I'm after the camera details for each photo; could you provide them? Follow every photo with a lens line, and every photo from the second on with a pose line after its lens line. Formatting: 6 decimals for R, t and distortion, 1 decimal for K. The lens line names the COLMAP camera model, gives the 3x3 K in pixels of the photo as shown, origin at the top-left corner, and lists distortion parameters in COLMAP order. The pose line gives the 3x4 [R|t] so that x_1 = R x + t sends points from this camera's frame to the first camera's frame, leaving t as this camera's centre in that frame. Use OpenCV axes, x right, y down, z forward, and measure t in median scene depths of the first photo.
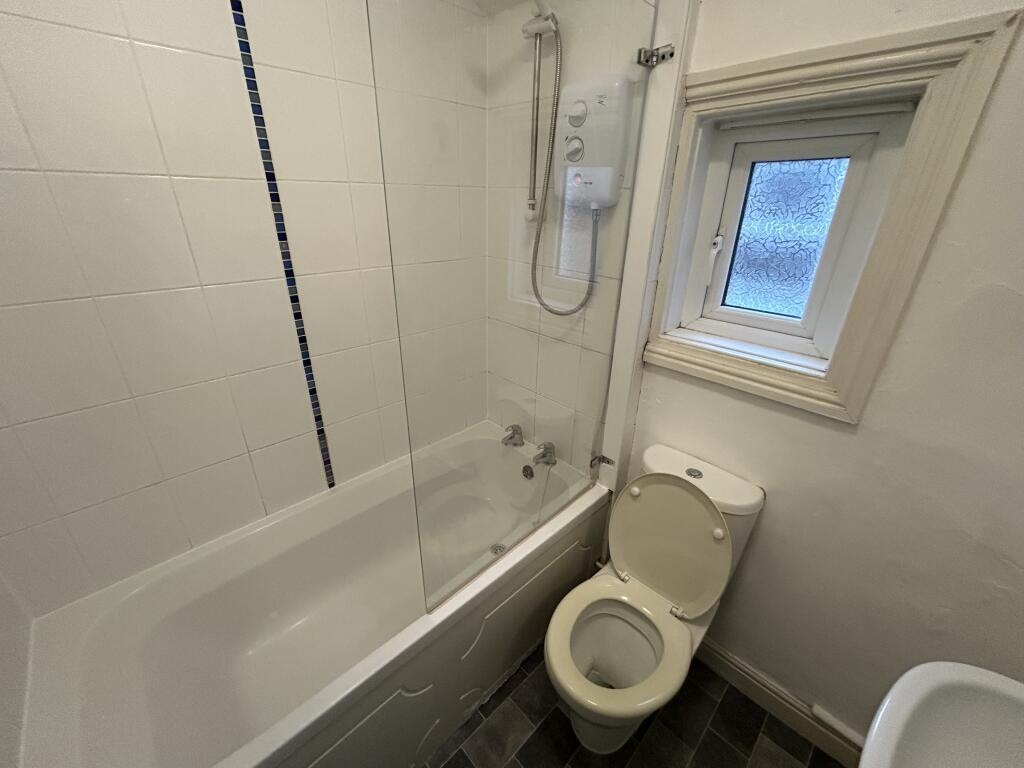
lens RADIAL K [[412.1, 0, 513.8], [0, 412.1, 382.0], [0, 0, 1]] dist [-0.000764, 0.000343]
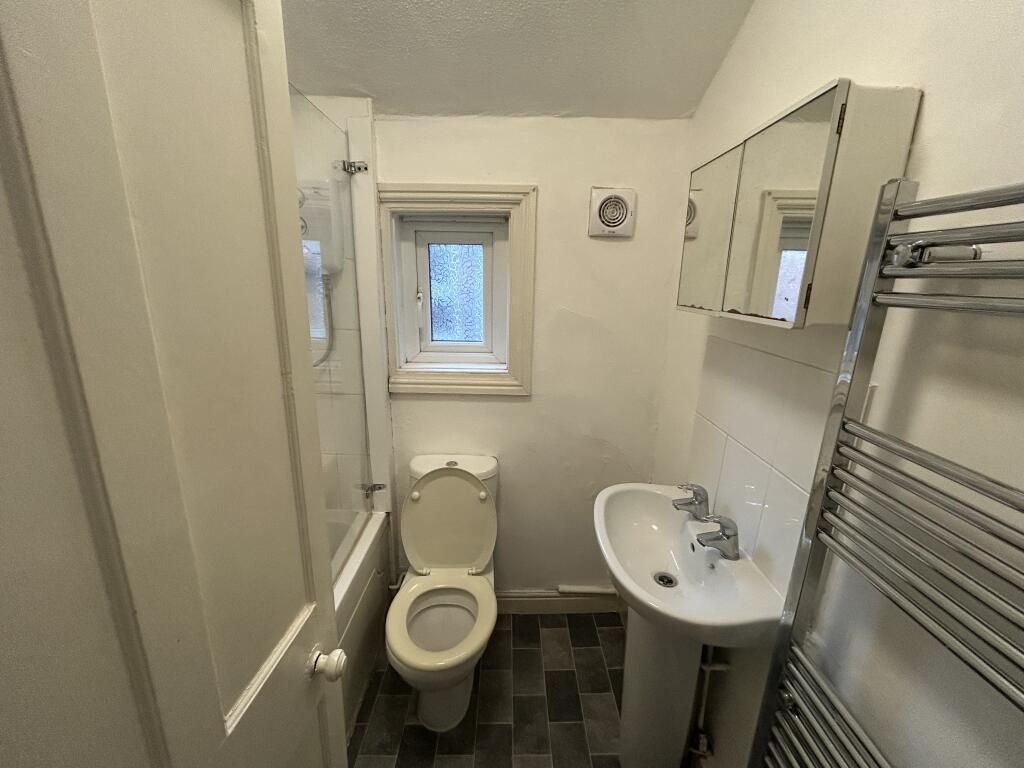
lens RADIAL K [[412.1, 0, 508.2], [0, 412.1, 382.1], [0, 0, 1]] dist [-0.000764, 0.000343]
pose [[0.697126, -0.185890, 0.692431, -0.319283], [0.284920, 0.958093, -0.029643, 0.062848], [-0.657903, 0.217952, 0.720875, -0.136705]]
